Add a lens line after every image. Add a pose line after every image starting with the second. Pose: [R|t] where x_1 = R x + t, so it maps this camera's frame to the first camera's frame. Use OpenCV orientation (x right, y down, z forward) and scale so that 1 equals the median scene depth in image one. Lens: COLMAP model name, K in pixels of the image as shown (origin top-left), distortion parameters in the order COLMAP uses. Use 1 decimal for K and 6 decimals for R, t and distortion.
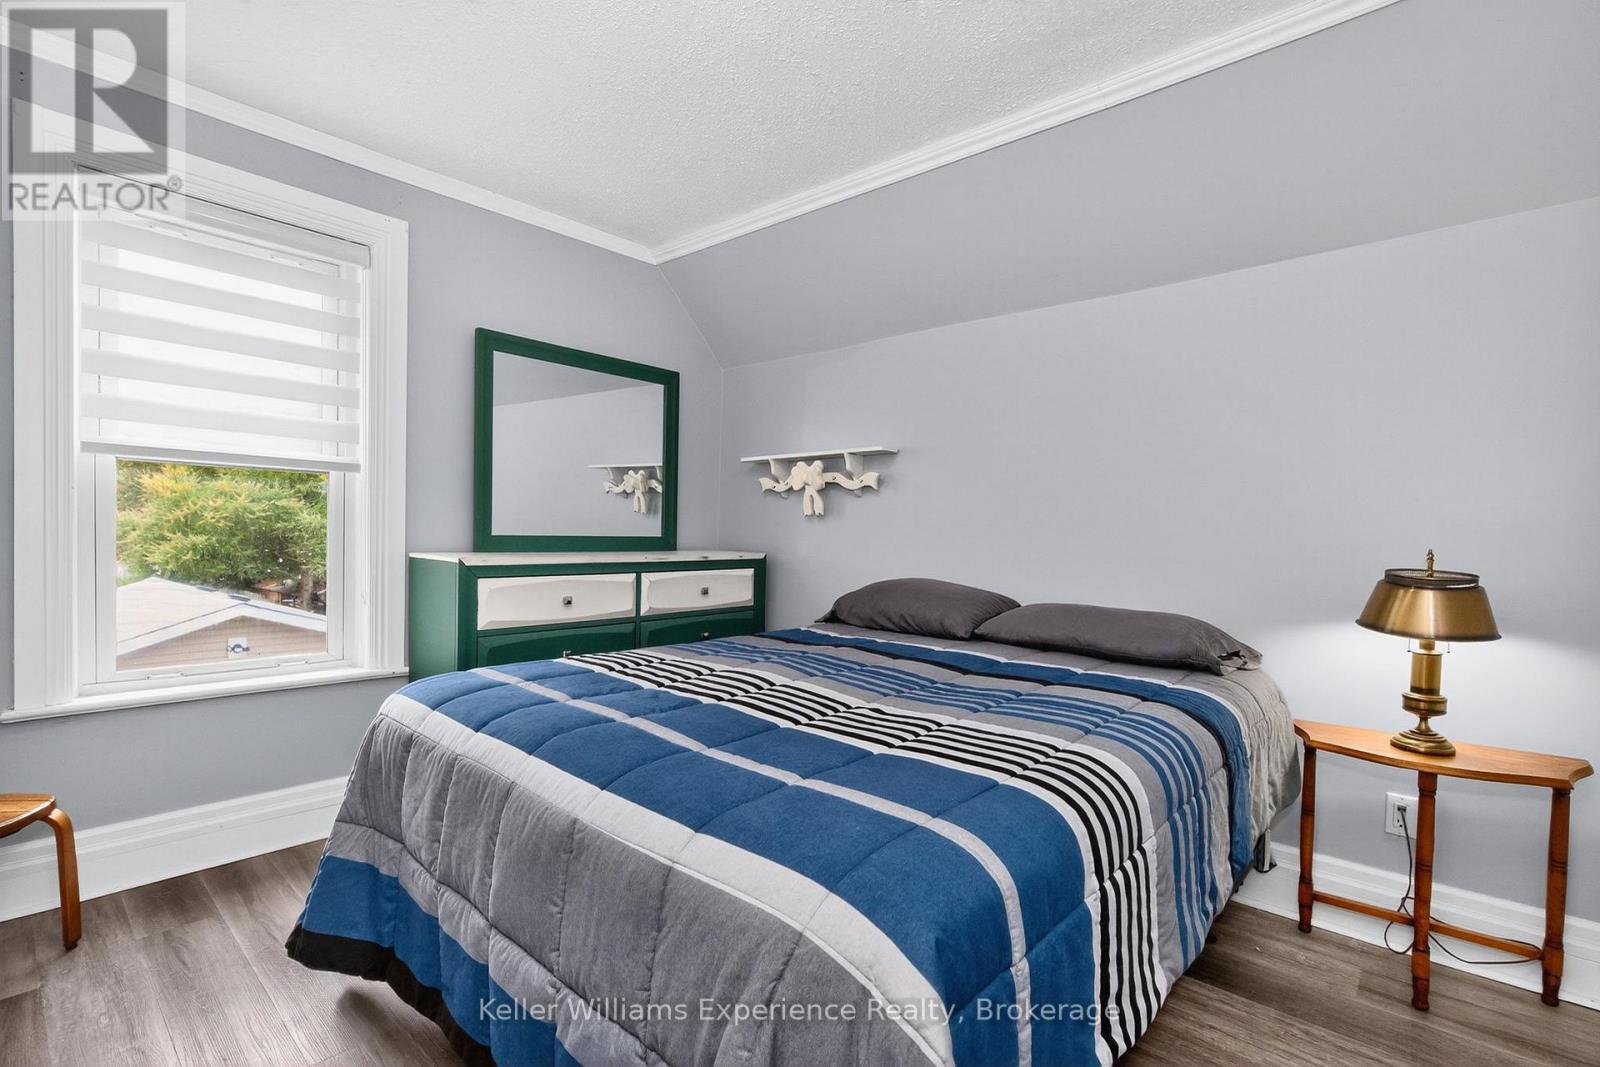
lens RADIAL K [[718.7, 0, 801.8], [0, 718.7, 550.7], [0, 0, 1]] dist [0.004085, -0.006639]
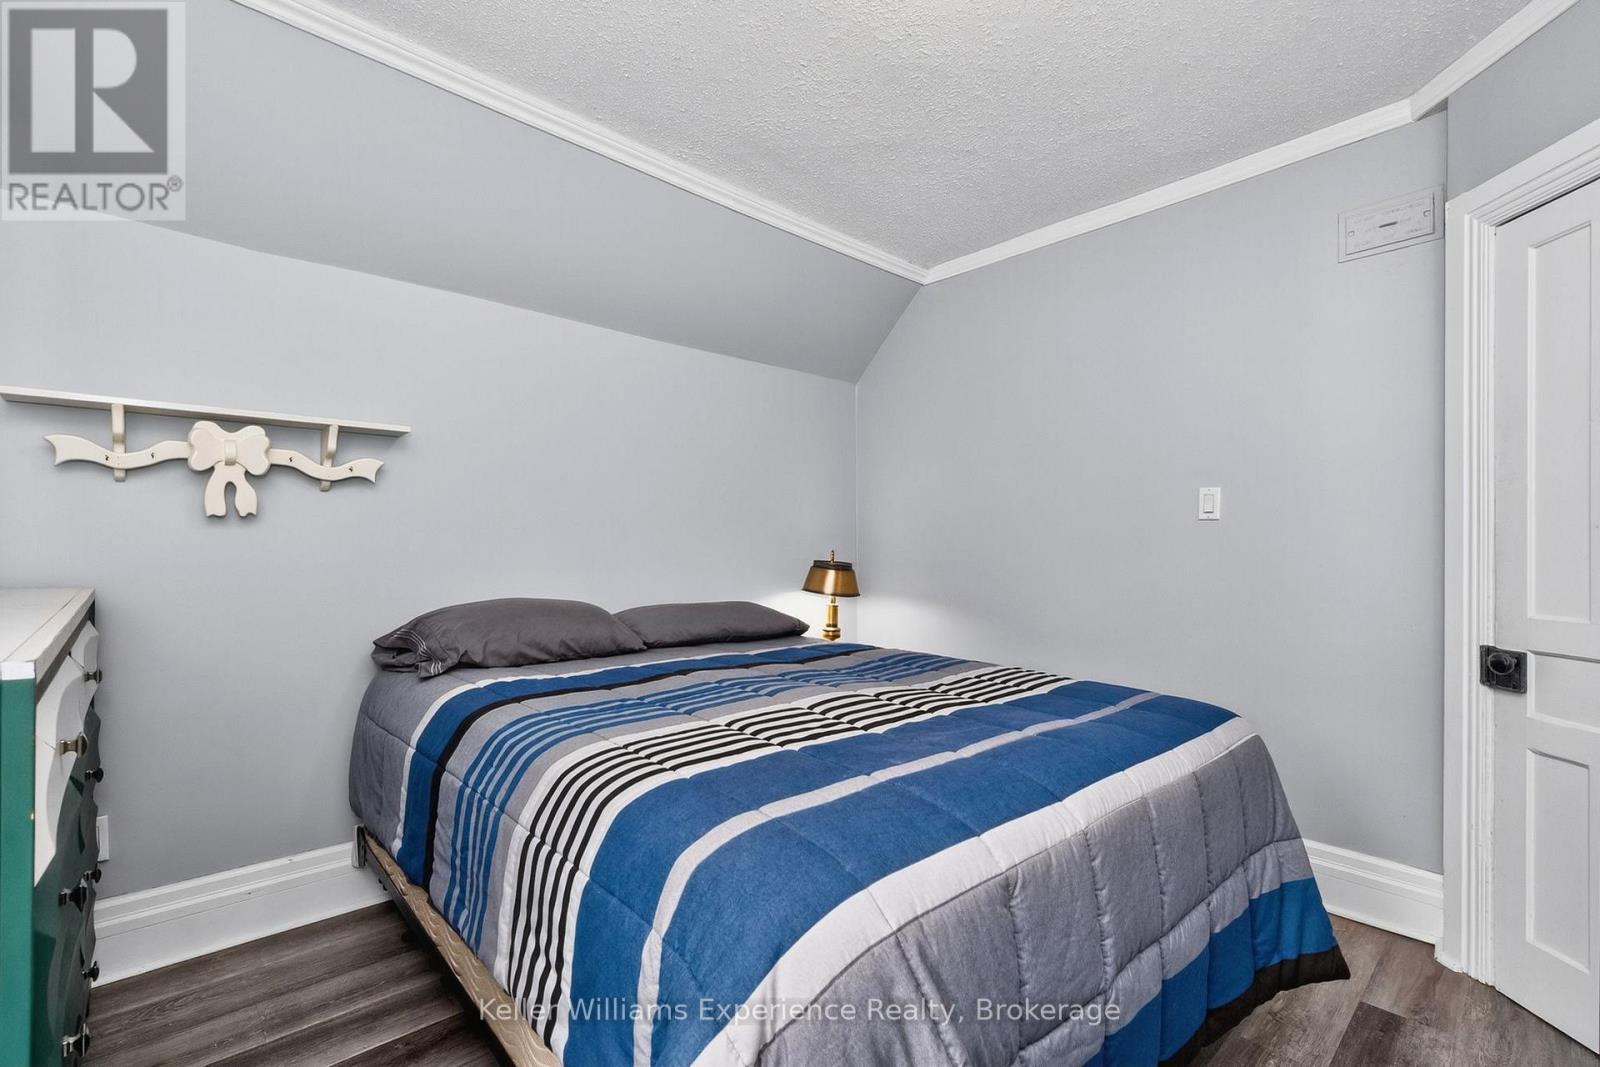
lens RADIAL K [[726.6, 0, 780.4], [0, 726.6, 534.4], [0, 0, 1]] dist [0.001345, -0.000252]
pose [[0.146225, -0.006571, 0.989230, -0.678382], [0.029933, 0.999549, 0.002215, -0.029260], [-0.988798, 0.029286, 0.146355, 0.623122]]
